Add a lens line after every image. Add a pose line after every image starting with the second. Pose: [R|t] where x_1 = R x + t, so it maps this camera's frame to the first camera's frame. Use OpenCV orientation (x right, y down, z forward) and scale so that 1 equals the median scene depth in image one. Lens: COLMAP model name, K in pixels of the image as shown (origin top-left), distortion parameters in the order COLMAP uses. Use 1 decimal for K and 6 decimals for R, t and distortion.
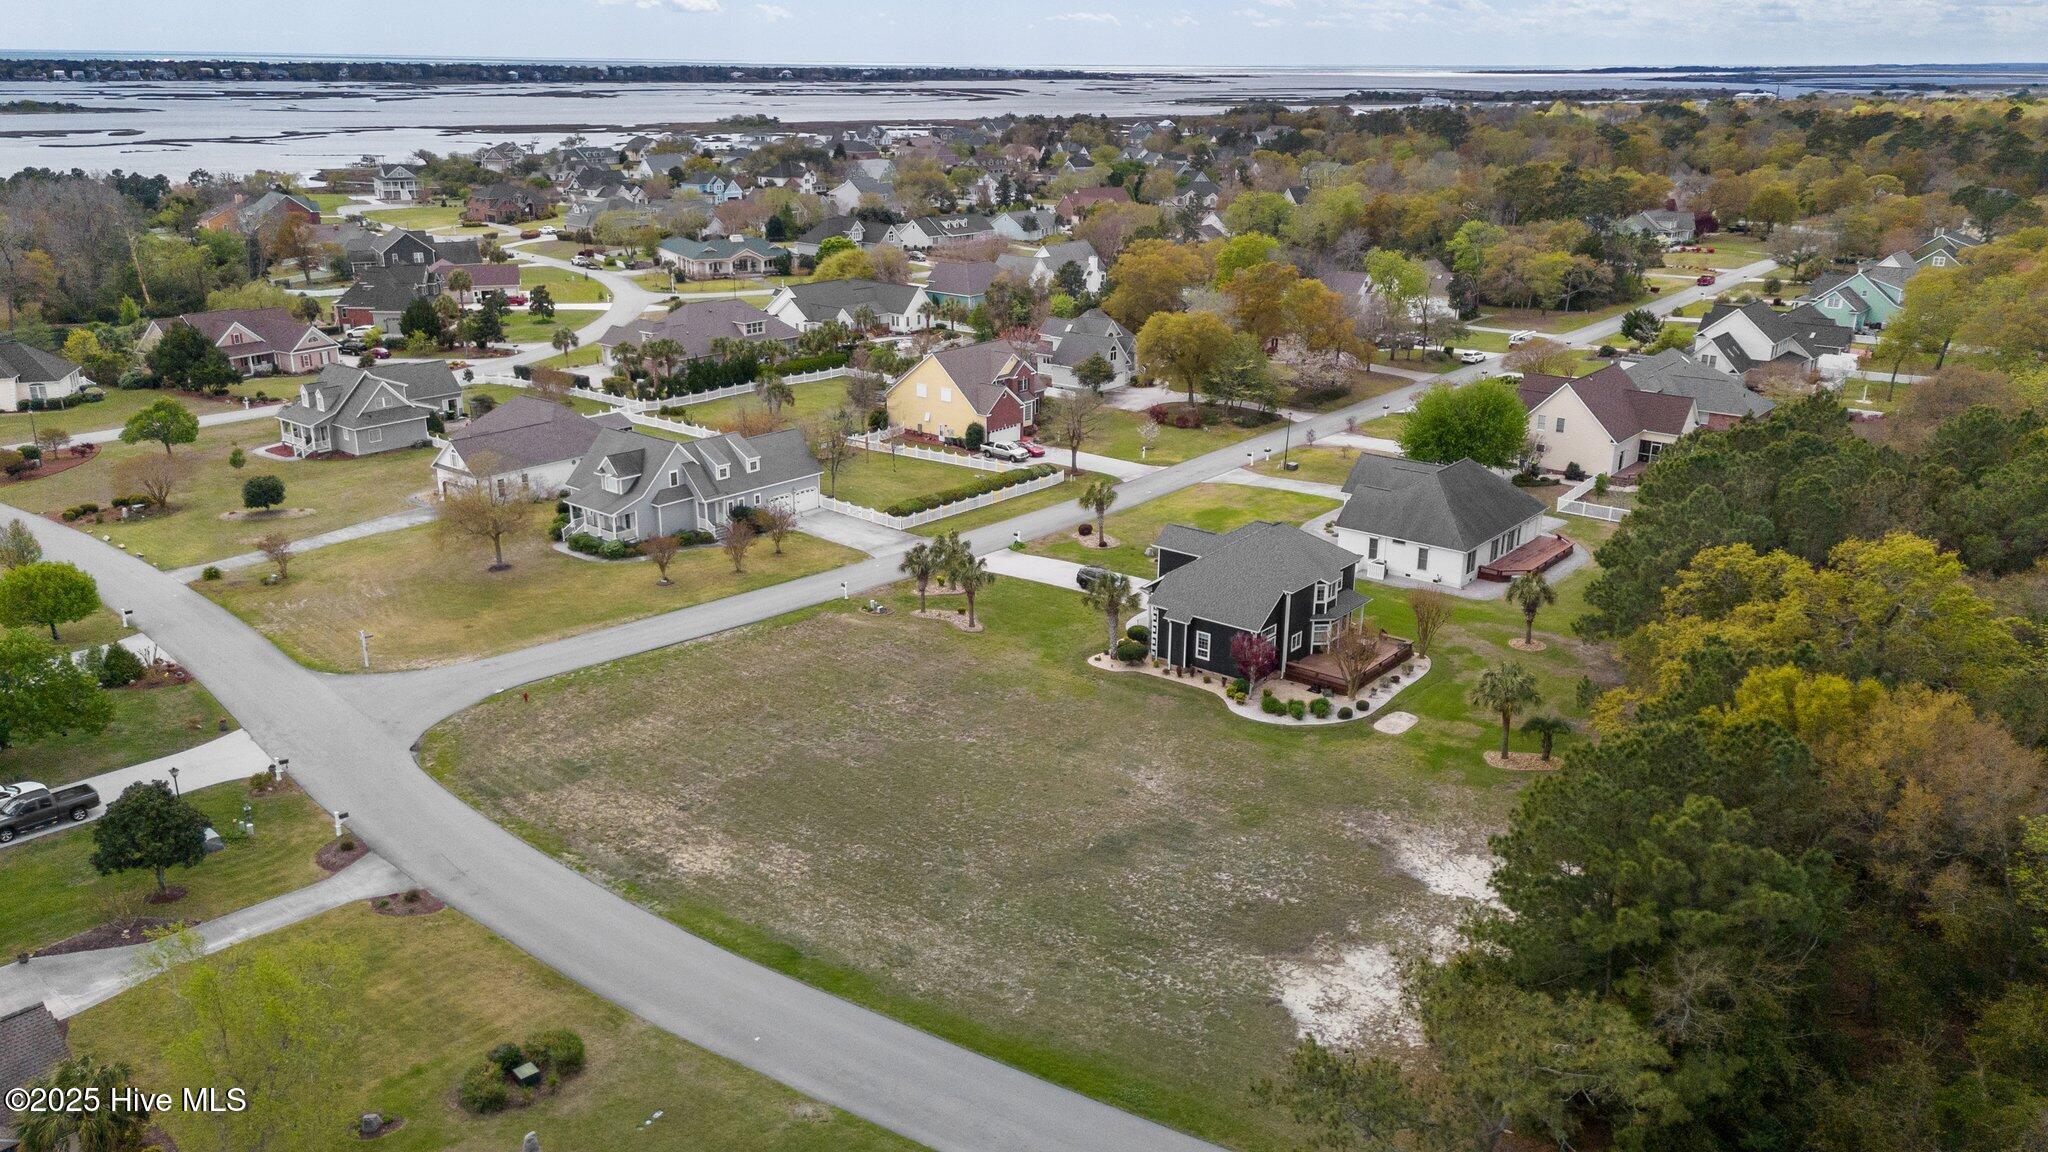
lens RADIAL K [[1528.8, 0, 1018.4], [0, 1528.8, 574.2], [0, 0, 1]] dist [0.088439, -0.084399]
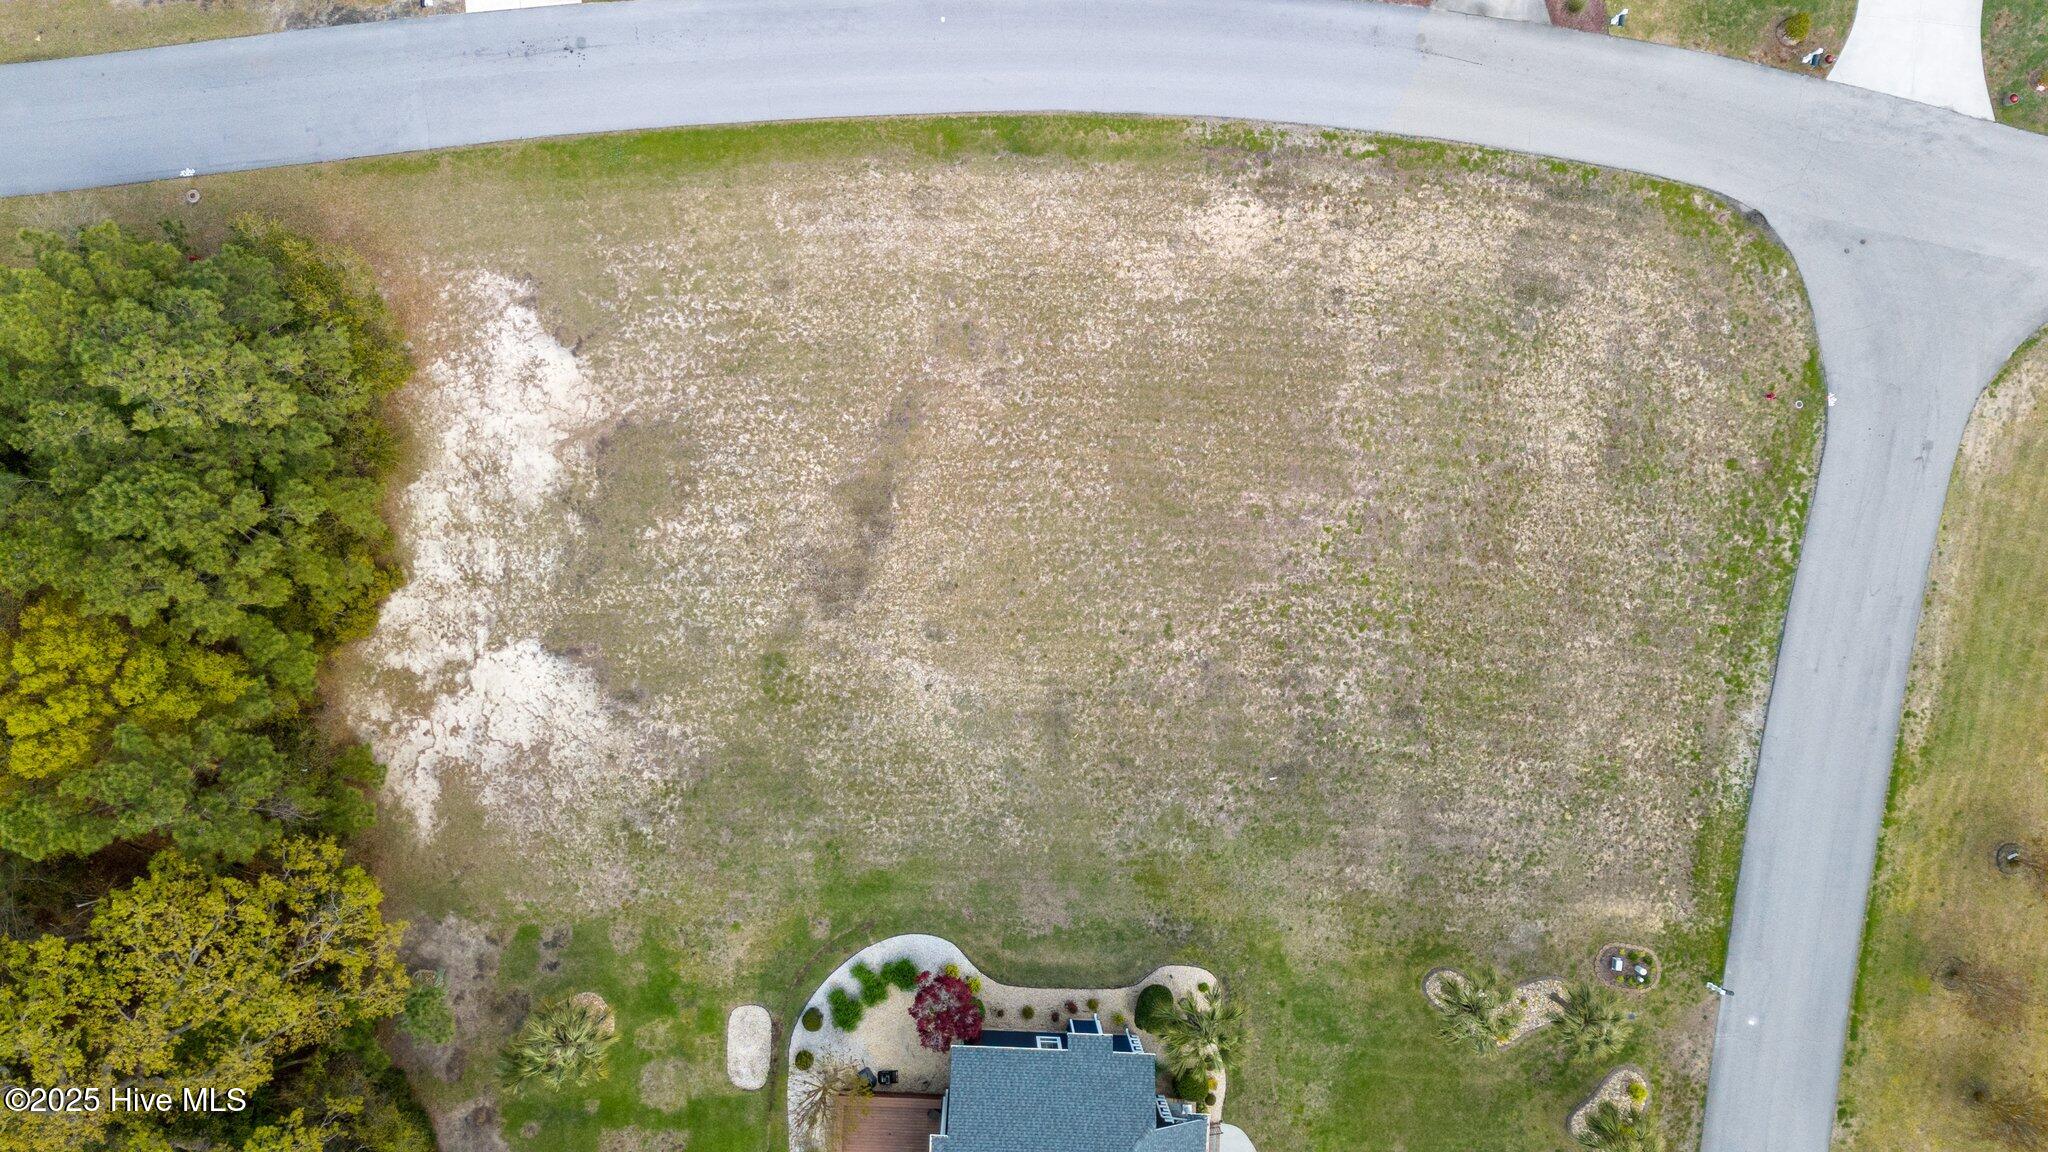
lens RADIAL K [[1528.8, 0, 1018.4], [0, 1528.8, 574.2], [0, 0, 1]] dist [0.088439, -0.084399]
pose [[-0.805006, 0.591841, -0.041115, 0.038058], [-0.226373, -0.242369, 0.943405, -0.504412], [0.548380, 0.768754, 0.329085, 0.593126]]
